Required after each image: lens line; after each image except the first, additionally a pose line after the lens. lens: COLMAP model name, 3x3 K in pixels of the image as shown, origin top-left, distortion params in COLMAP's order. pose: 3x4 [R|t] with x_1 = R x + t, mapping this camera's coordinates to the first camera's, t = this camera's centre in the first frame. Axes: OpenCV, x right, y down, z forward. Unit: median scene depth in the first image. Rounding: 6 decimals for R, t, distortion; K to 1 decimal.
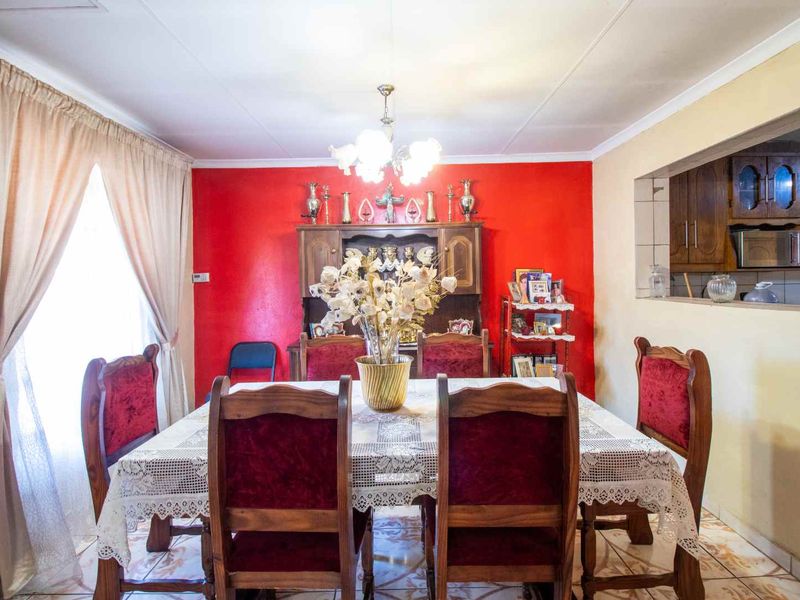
lens RADIAL K [[414.0, 0, 402.9], [0, 414.0, 286.1], [0, 0, 1]] dist [-0.008992, -0.008568]
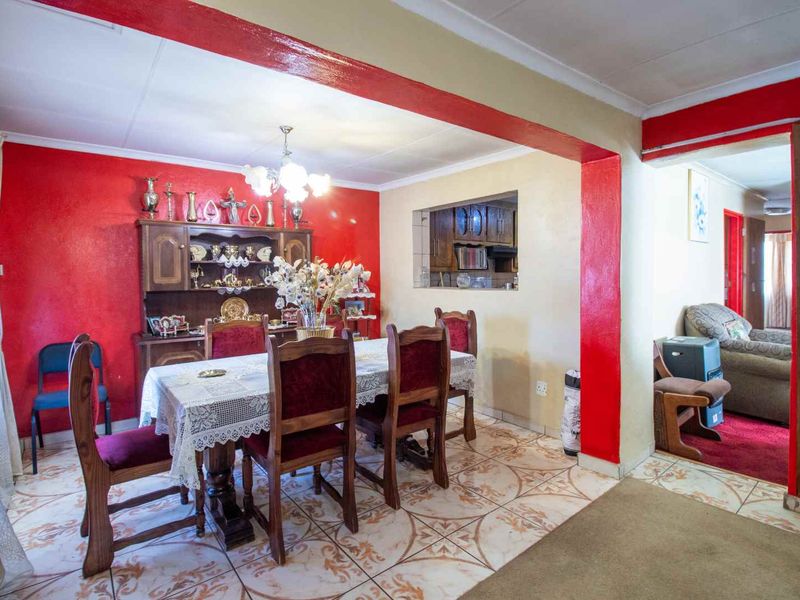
lens RADIAL K [[414.0, 0, 412.7], [0, 414.0, 286.5], [0, 0, 1]] dist [-0.008992, -0.008568]
pose [[0.778497, -0.007728, 0.627600, -0.367331], [0.006185, 0.999970, 0.004642, 0.014559], [-0.627618, 0.000268, 0.778522, -0.181988]]
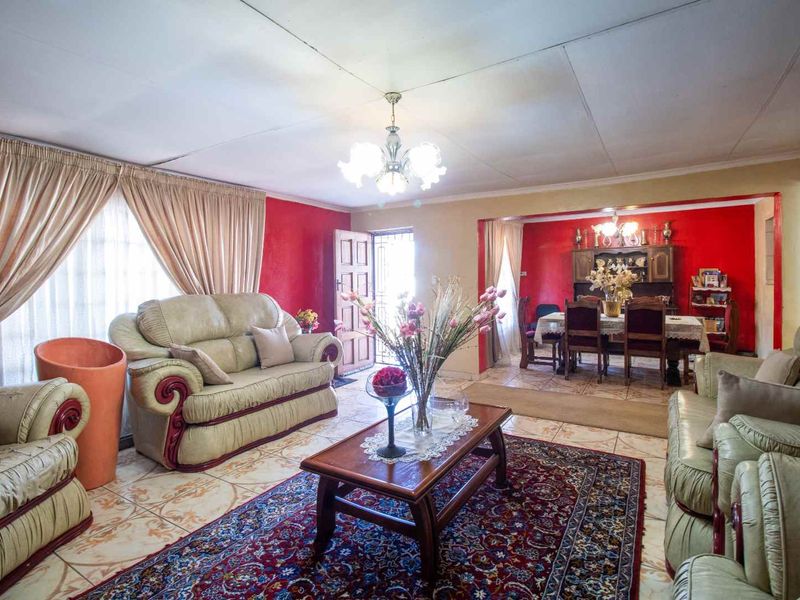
lens RADIAL K [[414.0, 0, 405.0], [0, 414.0, 281.7], [0, 0, 1]] dist [-0.008992, -0.008568]
pose [[0.852951, 0.007262, -0.521940, 0.126162], [-0.006373, 0.999974, 0.003498, 0.018417], [0.521952, 0.000343, 0.852975, -1.262565]]
